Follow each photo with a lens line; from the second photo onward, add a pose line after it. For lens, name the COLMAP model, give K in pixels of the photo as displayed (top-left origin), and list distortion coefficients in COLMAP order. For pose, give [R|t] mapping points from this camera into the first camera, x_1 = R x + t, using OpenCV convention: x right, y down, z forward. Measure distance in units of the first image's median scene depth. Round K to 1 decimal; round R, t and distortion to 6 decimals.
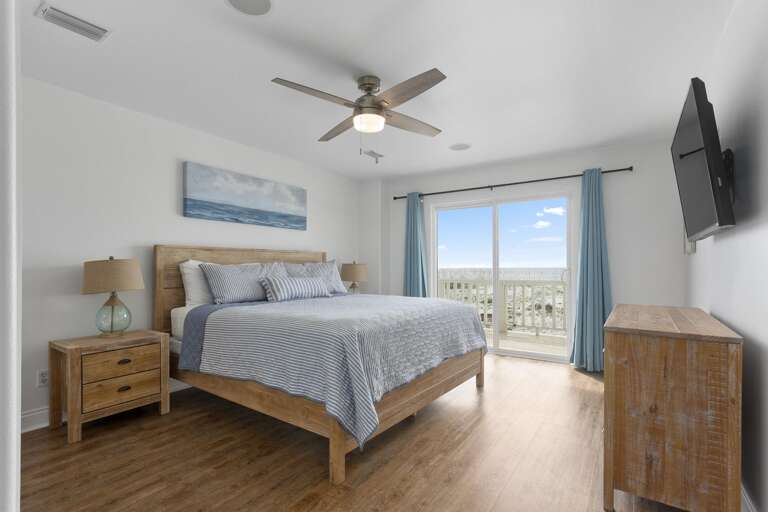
lens RADIAL K [[369.8, 0, 381.5], [0, 369.8, 267.6], [0, 0, 1]] dist [0.000576, 0.001089]
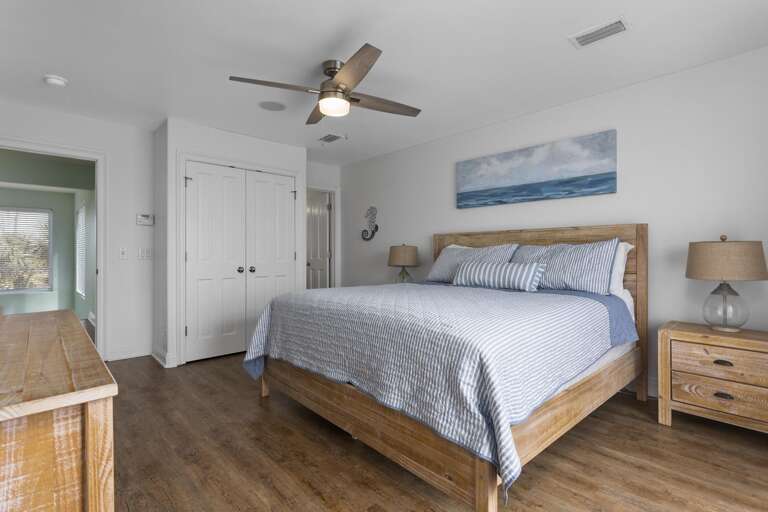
lens RADIAL K [[369.8, 0, 384.4], [0, 369.8, 252.7], [0, 0, 1]] dist [0.000576, 0.001089]
pose [[-0.212689, 0.003072, -0.977115, 0.616296], [0.000188, 0.999995, 0.003103, 0.001982], [0.977120, 0.000476, -0.212688, 0.898946]]
